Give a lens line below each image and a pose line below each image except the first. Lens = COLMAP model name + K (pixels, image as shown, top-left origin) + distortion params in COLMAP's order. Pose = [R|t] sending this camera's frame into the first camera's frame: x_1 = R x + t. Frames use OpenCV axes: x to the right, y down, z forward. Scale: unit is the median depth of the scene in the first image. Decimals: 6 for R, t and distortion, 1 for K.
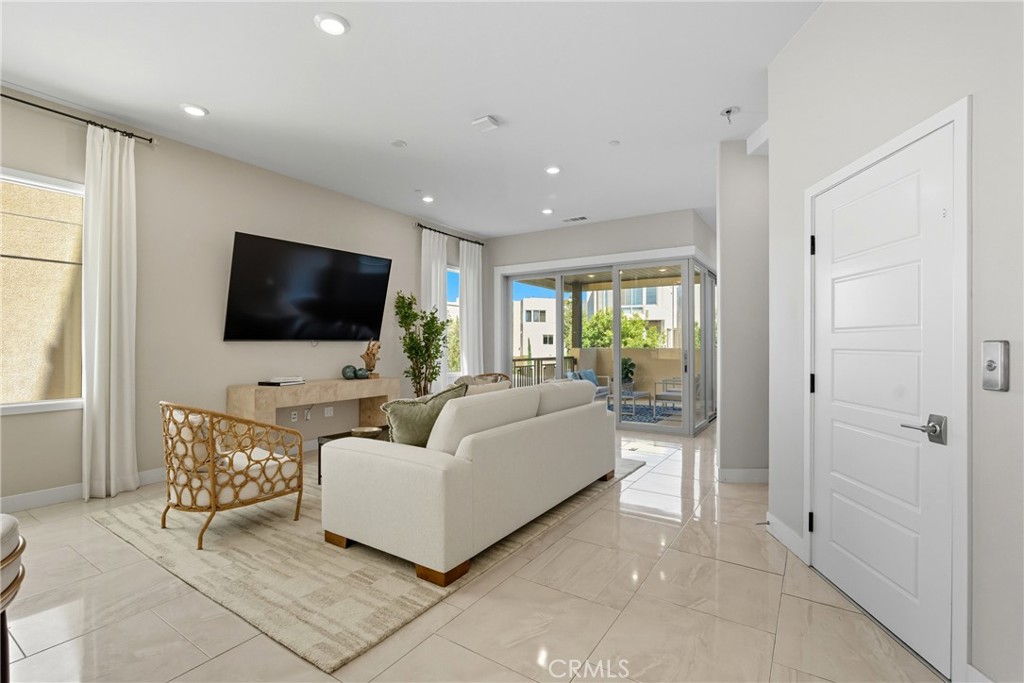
lens RADIAL K [[461.7, 0, 512.0], [0, 461.7, 341.5], [0, 0, 1]] dist [-0.015196, 0.000335]
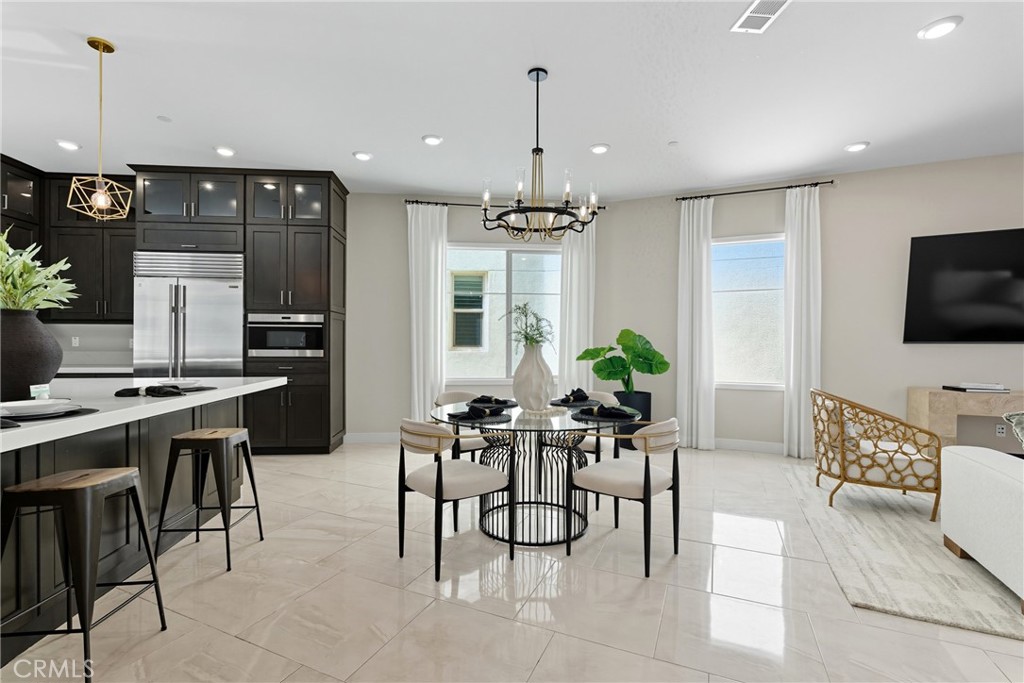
lens RADIAL K [[461.7, 0, 512.0], [0, 461.7, 341.5], [0, 0, 1]] dist [-0.015196, 0.000335]
pose [[0.160308, -0.003778, -0.987060, 0.412367], [-0.000203, 0.999993, -0.003860, -0.001851], [0.987067, 0.000819, 0.160306, -0.081608]]
